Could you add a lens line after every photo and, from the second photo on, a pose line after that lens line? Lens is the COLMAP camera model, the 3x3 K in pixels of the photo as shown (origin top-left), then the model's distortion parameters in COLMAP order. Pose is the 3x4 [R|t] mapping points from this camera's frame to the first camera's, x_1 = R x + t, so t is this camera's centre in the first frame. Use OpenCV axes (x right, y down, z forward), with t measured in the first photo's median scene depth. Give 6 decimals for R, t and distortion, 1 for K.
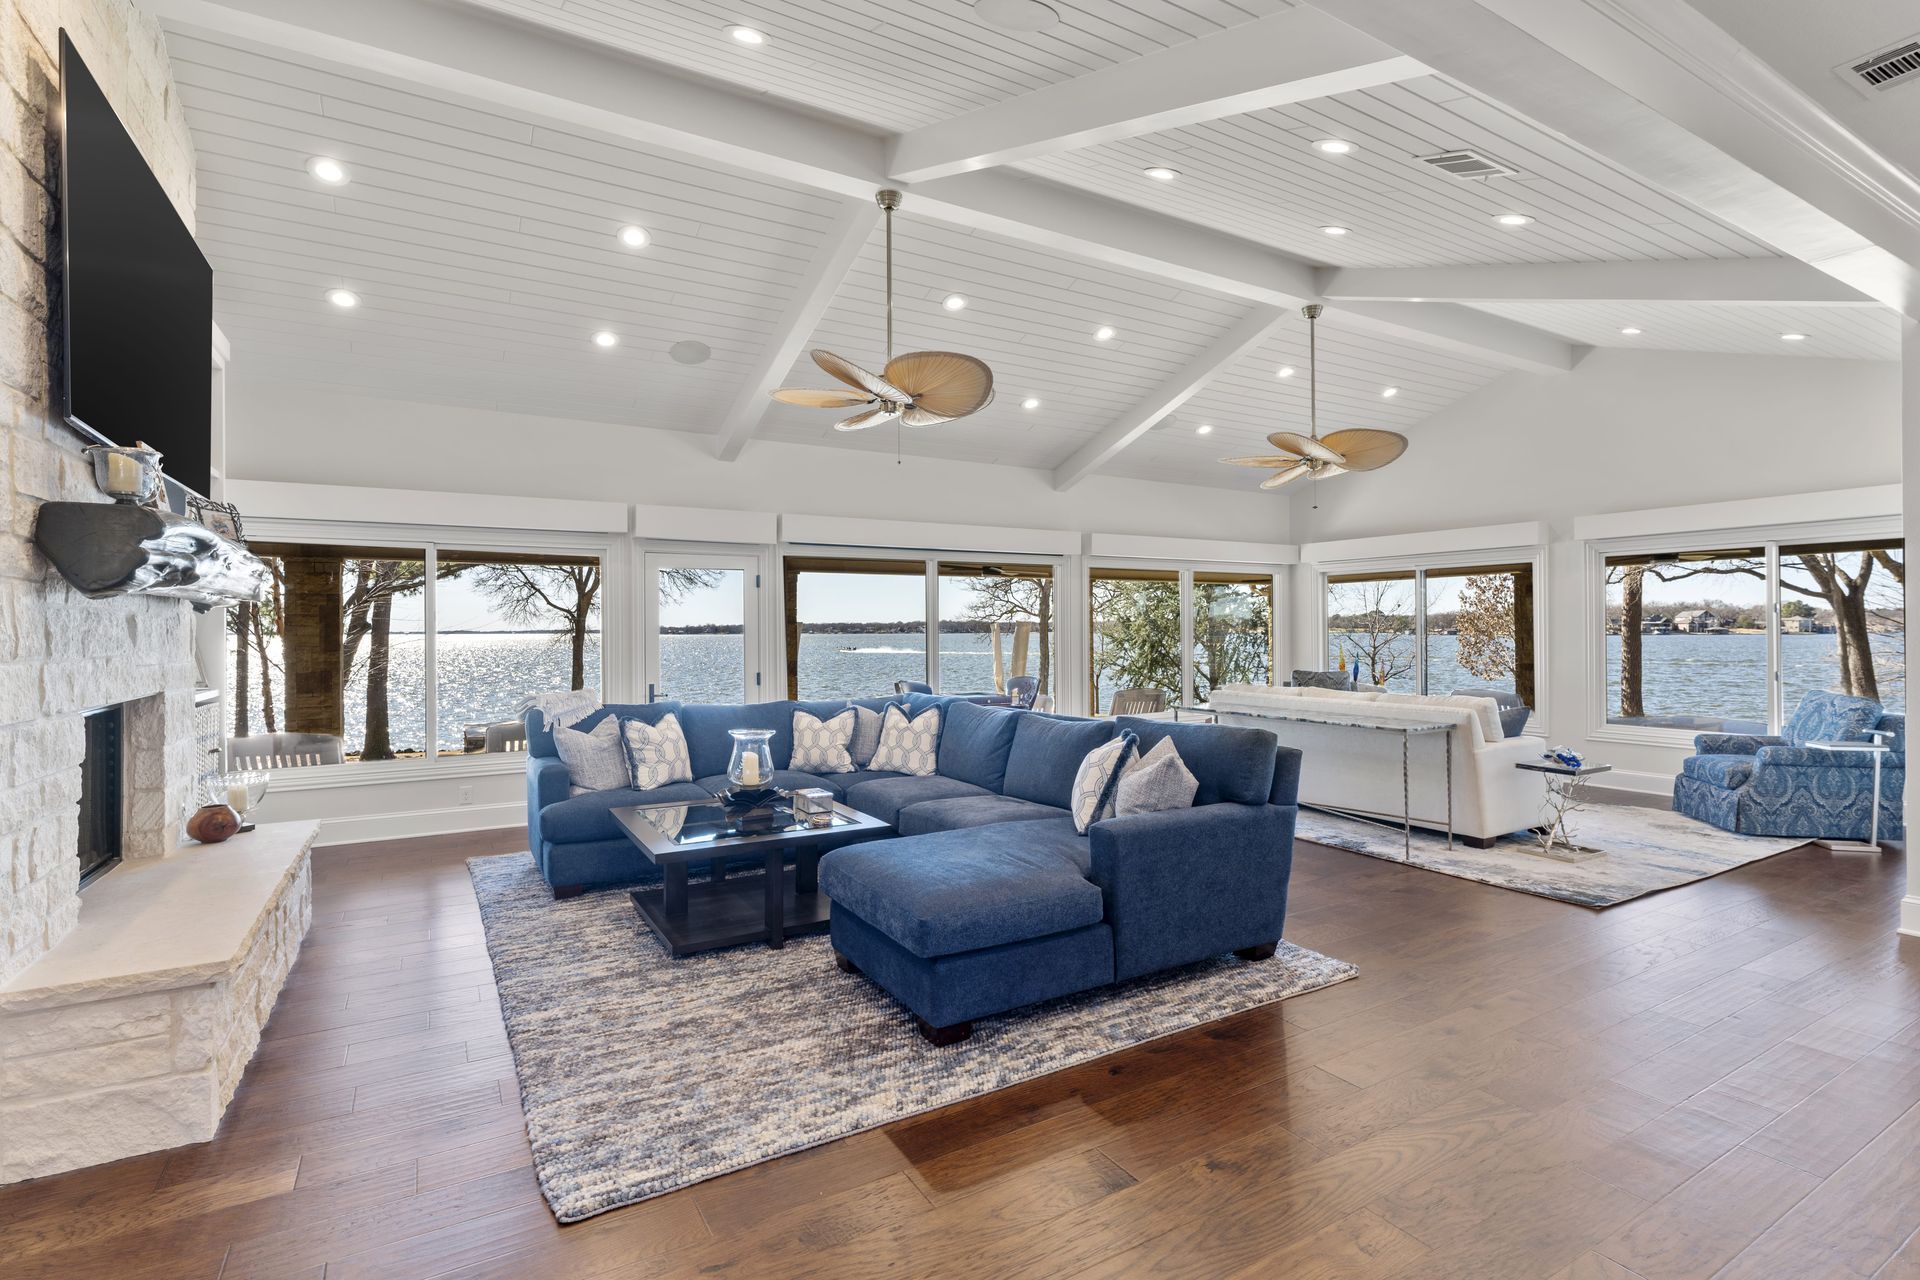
lens RADIAL K [[907.4, 0, 955.1], [0, 907.4, 626.7], [0, 0, 1]] dist [-0.002410, 0.000086]
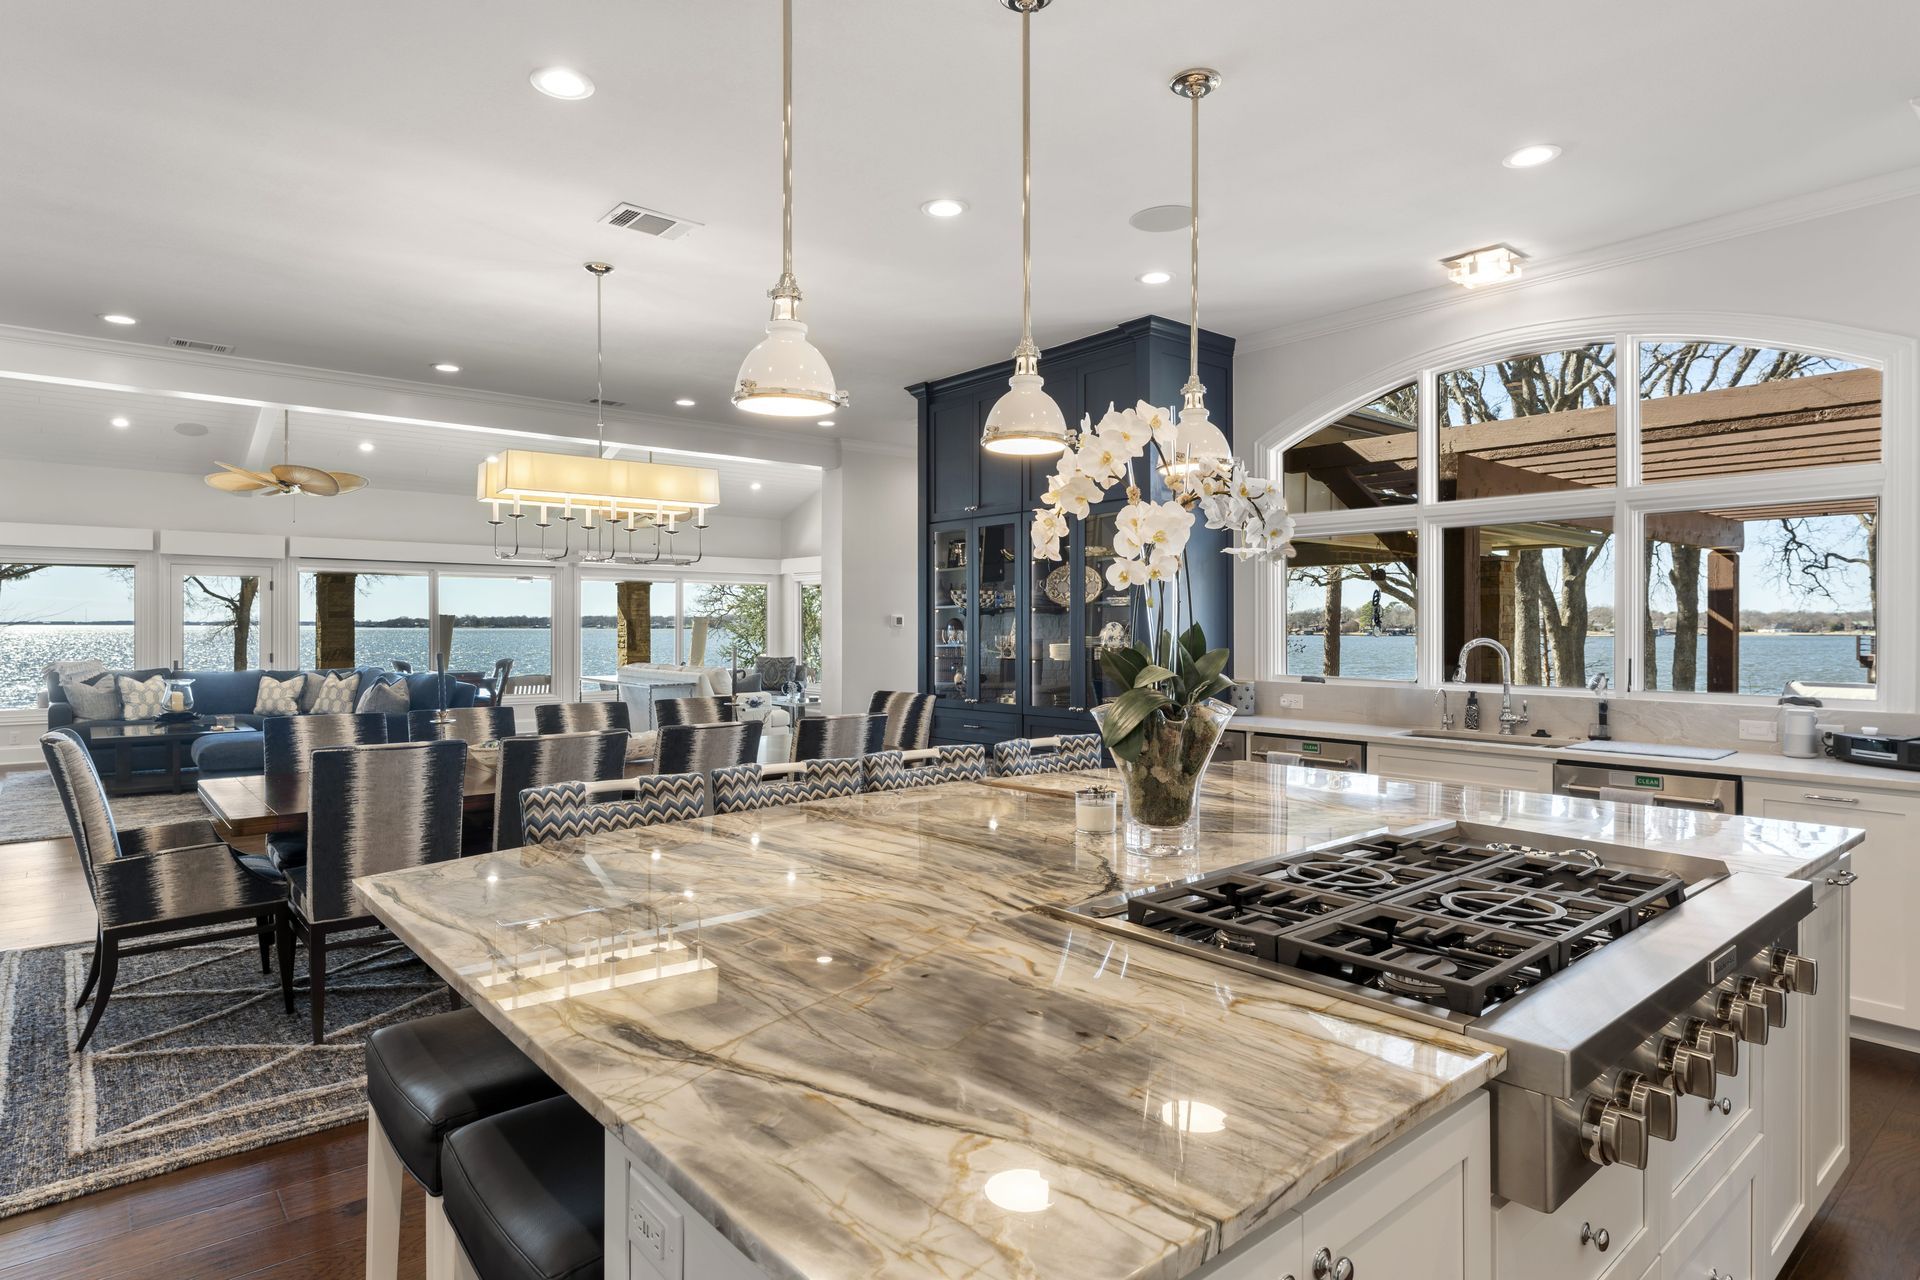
lens RADIAL K [[1064.1, 0, 964.8], [0, 1064.1, 626.4], [0, 0, 1]] dist [0.000392, 0.001759]
pose [[0.986194, 0.007900, 0.165403, 1.026912], [-0.008544, 0.999958, 0.003183, -0.006843], [-0.165371, -0.004552, 0.986221, -1.401341]]
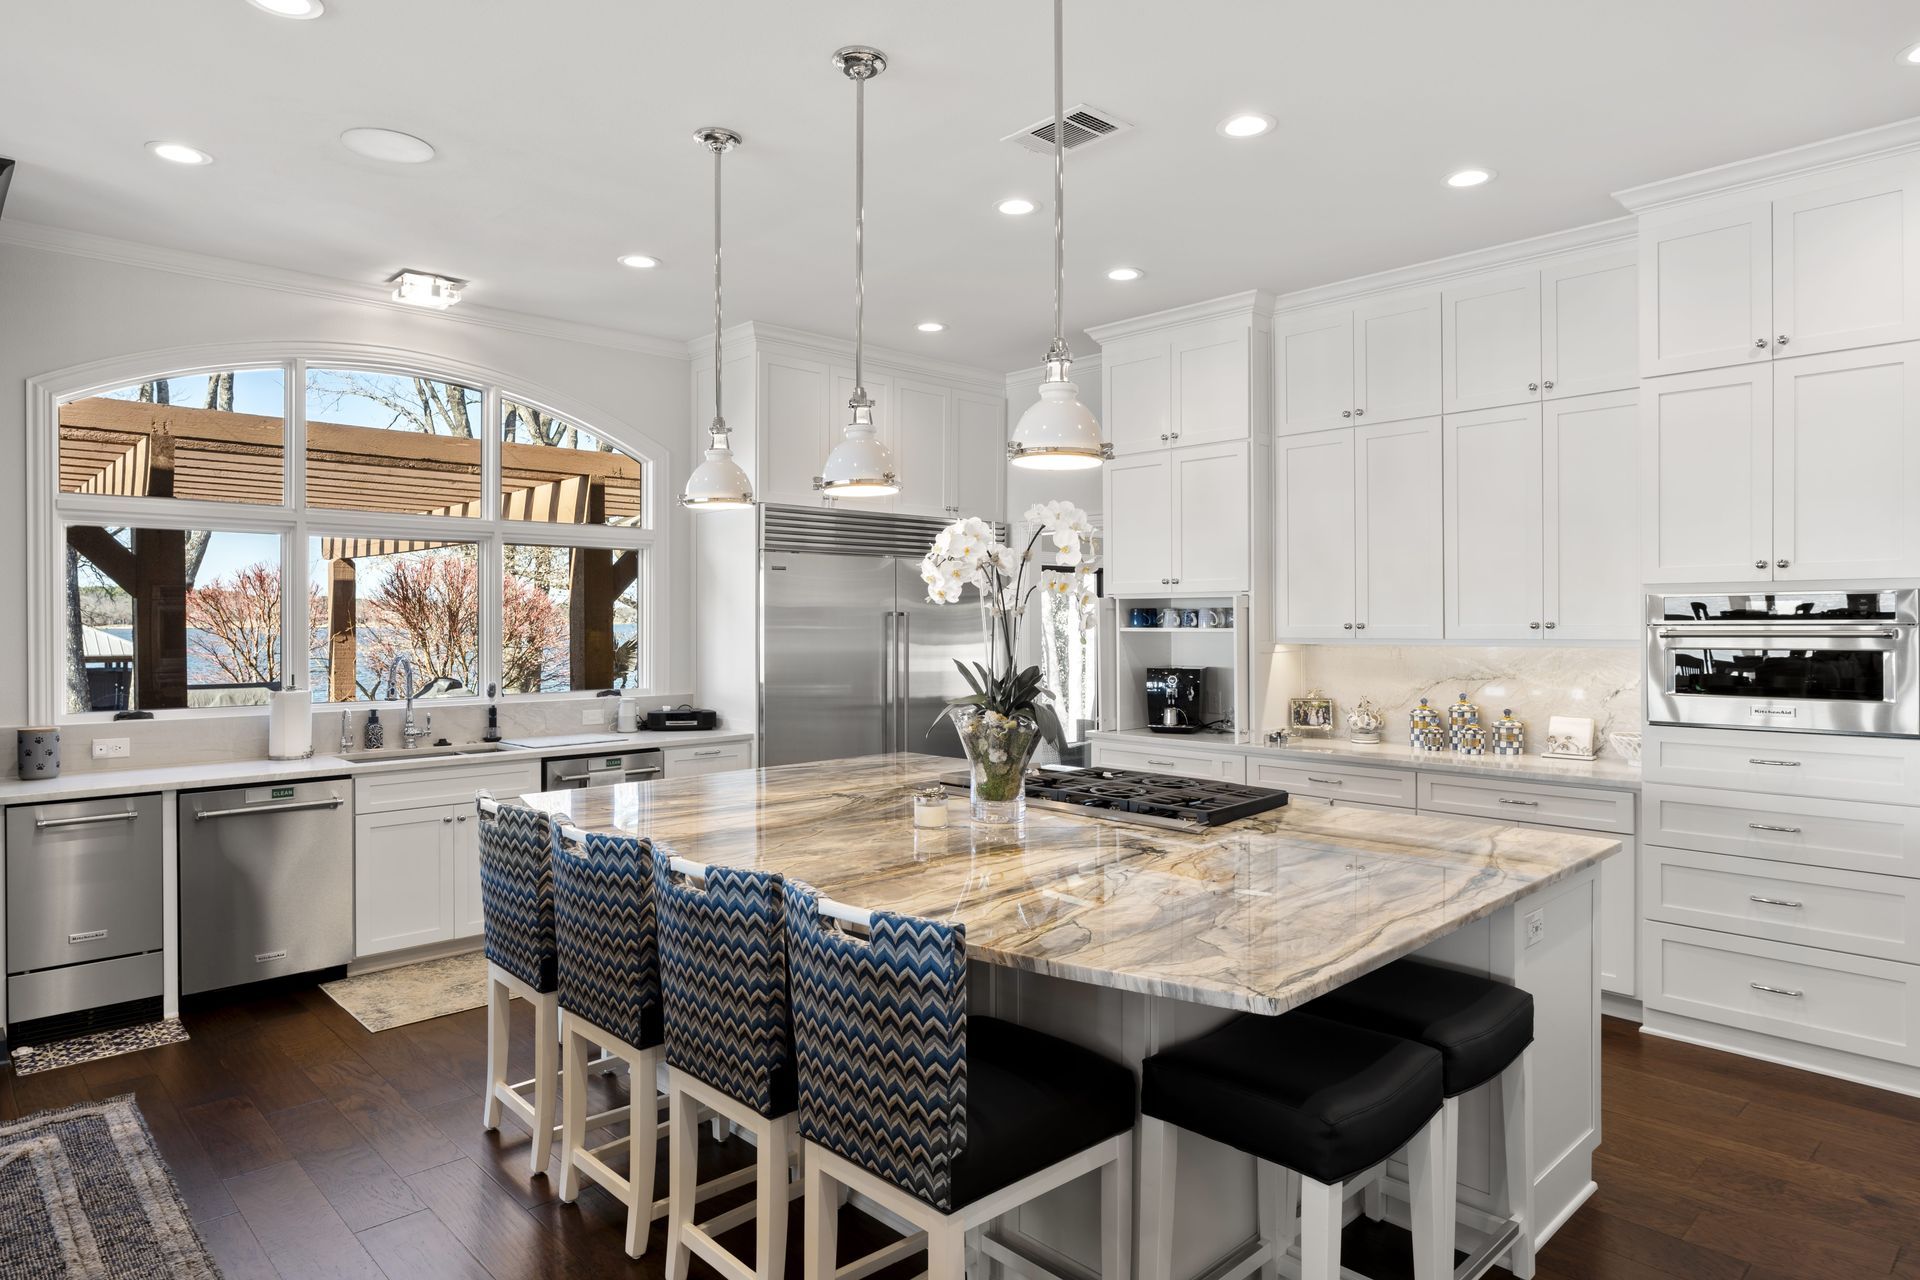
lens RADIAL K [[1130.3, 0, 951.0], [0, 1130.3, 628.0], [0, 0, 1]] dist [0.000340, -0.000324]
pose [[-0.229890, -0.001662, 0.973215, 0.387057], [-0.001557, 0.999998, 0.001340, -0.028733], [-0.973215, -0.001208, -0.229892, -0.578744]]
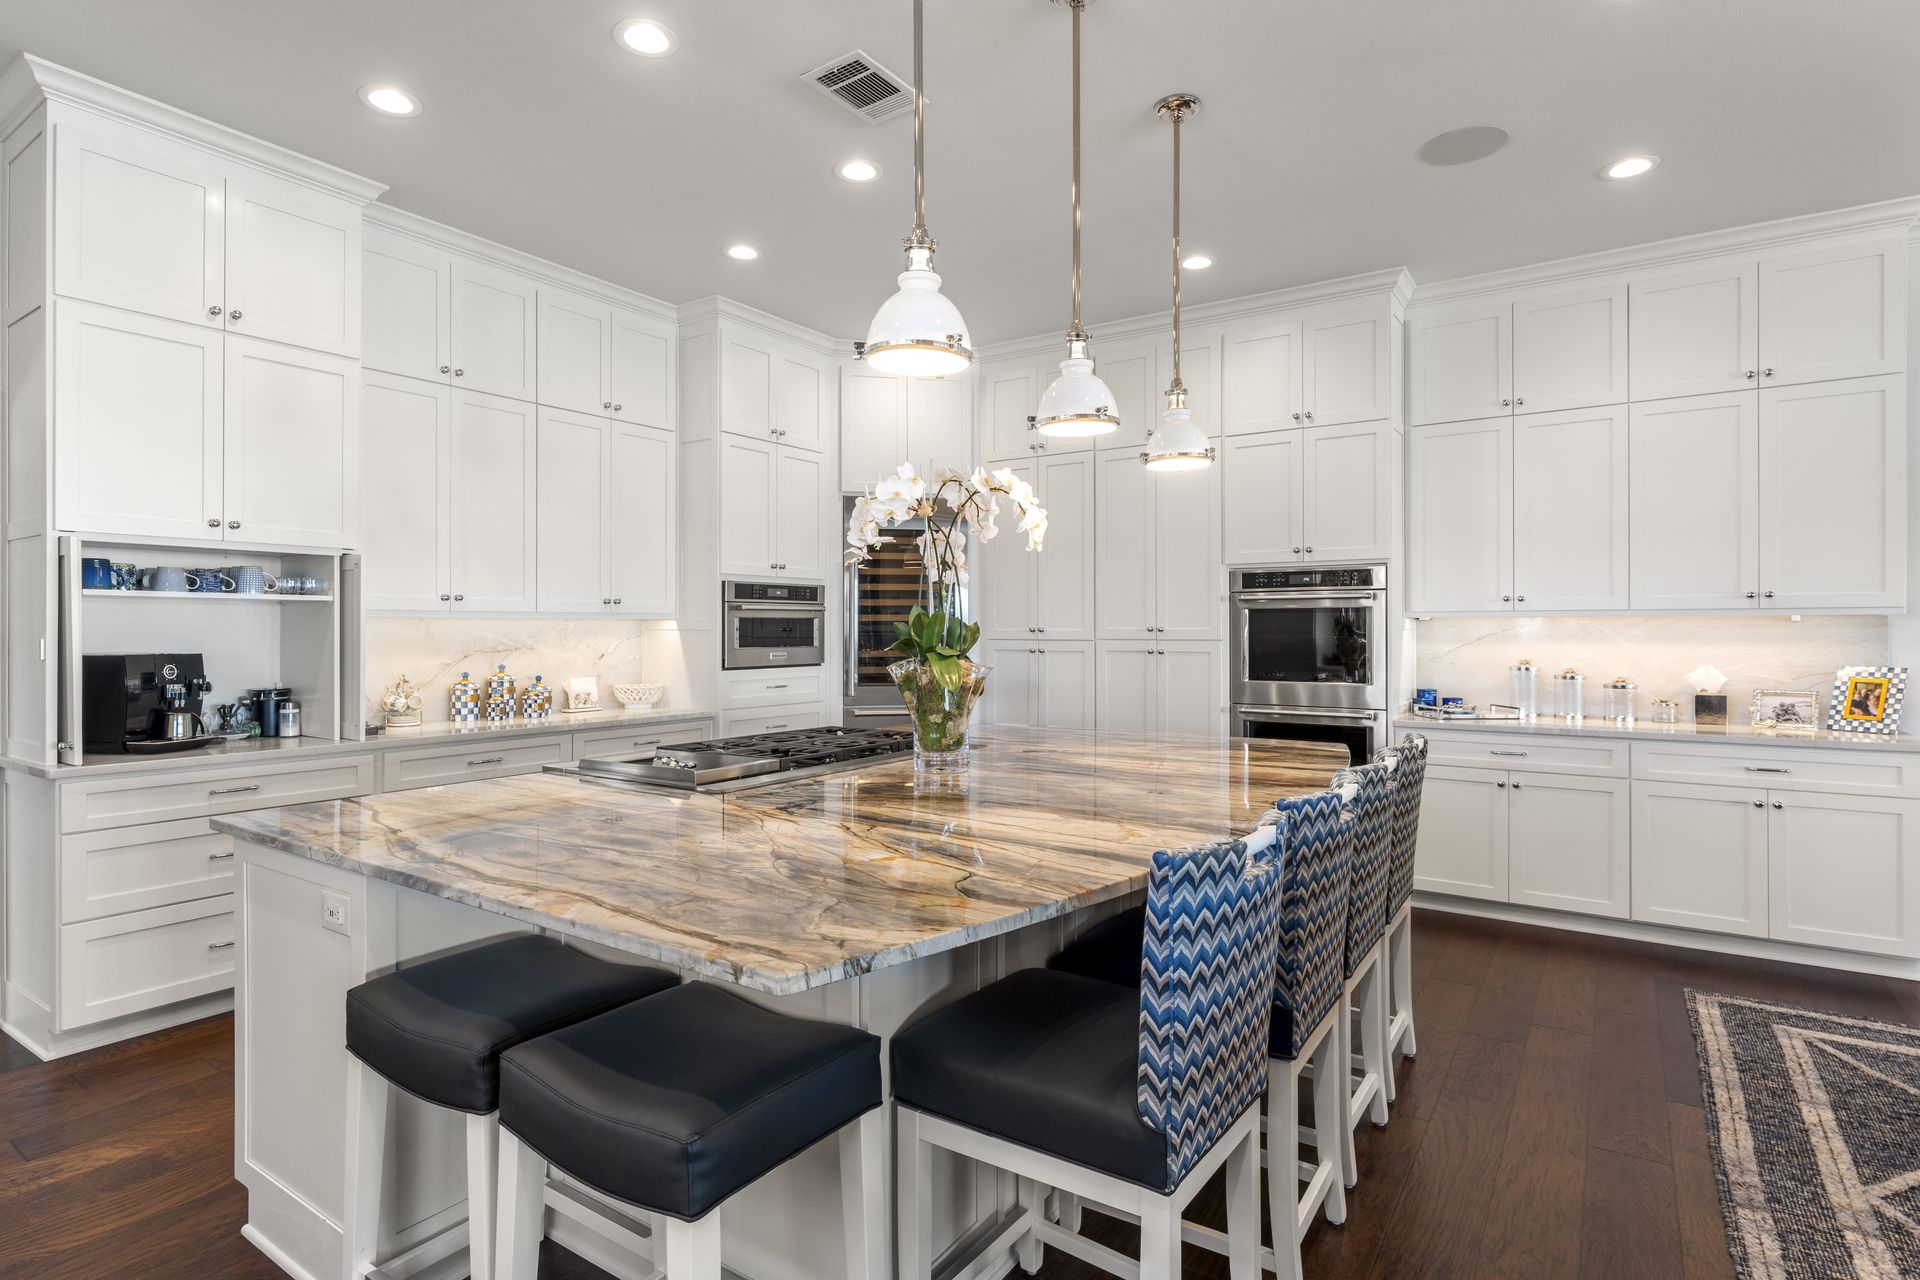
lens RADIAL K [[984.8, 0, 904.0], [0, 984.8, 631.4], [0, 0, 1]] dist [-0.002586, -0.000414]
pose [[-0.914607, 0.008544, -0.404254, 1.567920], [0.009541, 0.999954, -0.000454, 0.013115], [0.404232, -0.004272, -0.914646, -0.133574]]
